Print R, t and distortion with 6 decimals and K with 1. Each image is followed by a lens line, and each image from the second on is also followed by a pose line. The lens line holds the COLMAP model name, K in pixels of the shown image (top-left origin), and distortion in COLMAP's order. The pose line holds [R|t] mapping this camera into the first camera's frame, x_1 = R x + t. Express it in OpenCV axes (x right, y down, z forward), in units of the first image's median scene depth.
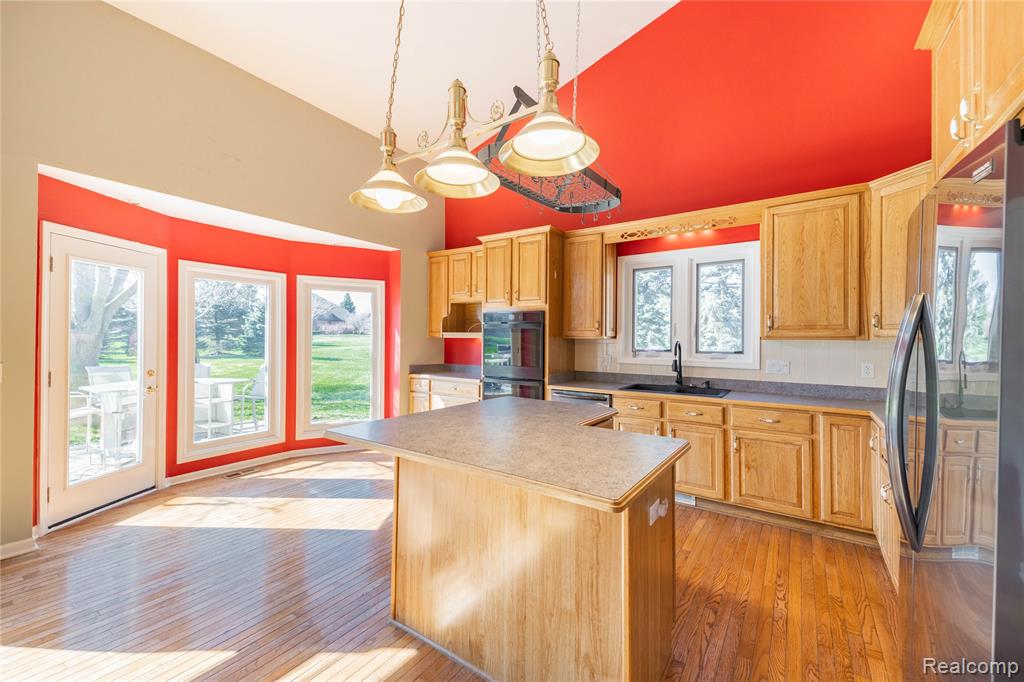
lens RADIAL K [[419.3, 0, 512.9], [0, 419.3, 335.3], [0, 0, 1]] dist [0.045013, -0.011385]
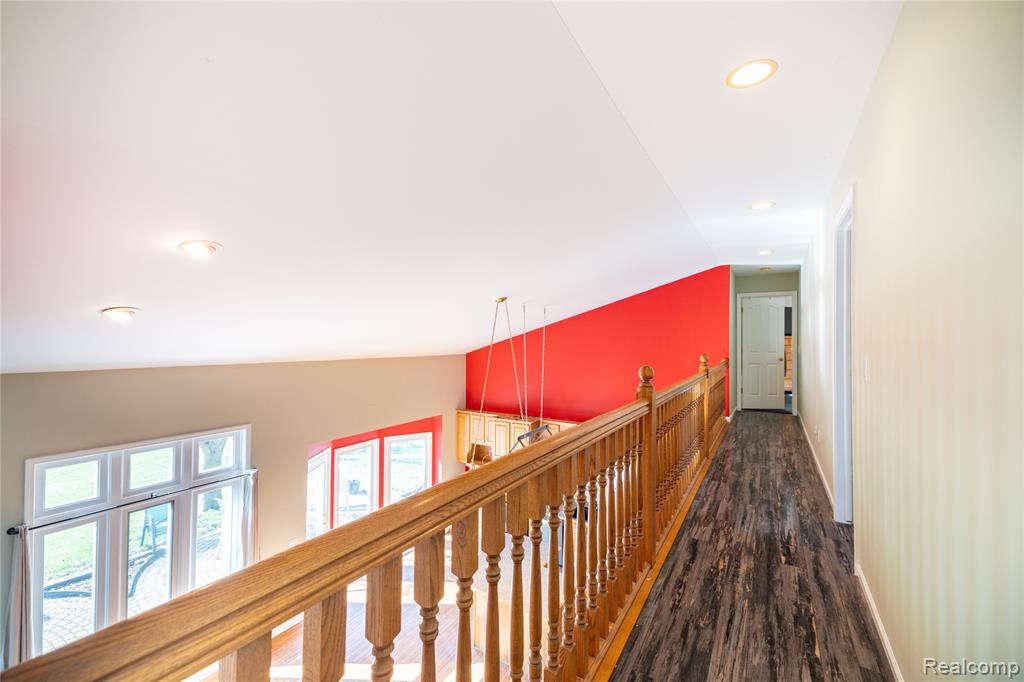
lens RADIAL K [[419.3, 0, 502.0], [0, 419.3, 339.7], [0, 0, 1]] dist [0.045013, -0.011385]
pose [[0.999877, -0.013234, 0.008384, -0.047434], [0.013195, 0.999902, 0.004669, -0.608963], [-0.008445, -0.004557, 0.999954, -0.800380]]
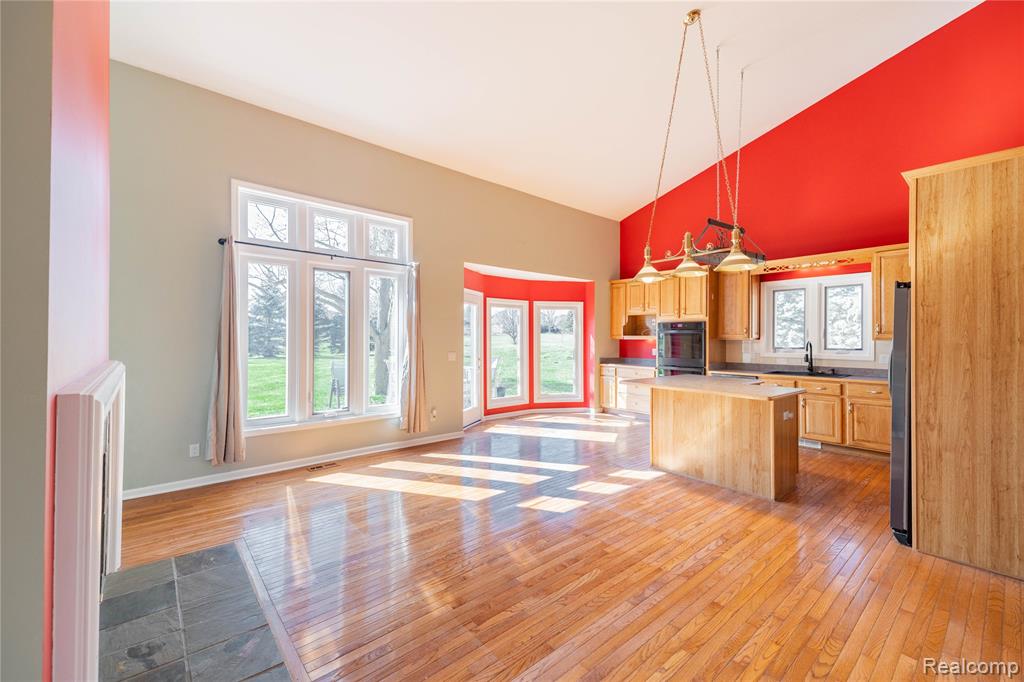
lens RADIAL K [[419.3, 0, 510.3], [0, 419.3, 336.5], [0, 0, 1]] dist [0.045013, -0.011385]
pose [[0.963322, -0.006884, -0.268259, -0.188612], [0.007930, 0.999965, 0.002817, -0.014109], [0.268230, -0.004841, 0.963343, -0.636177]]
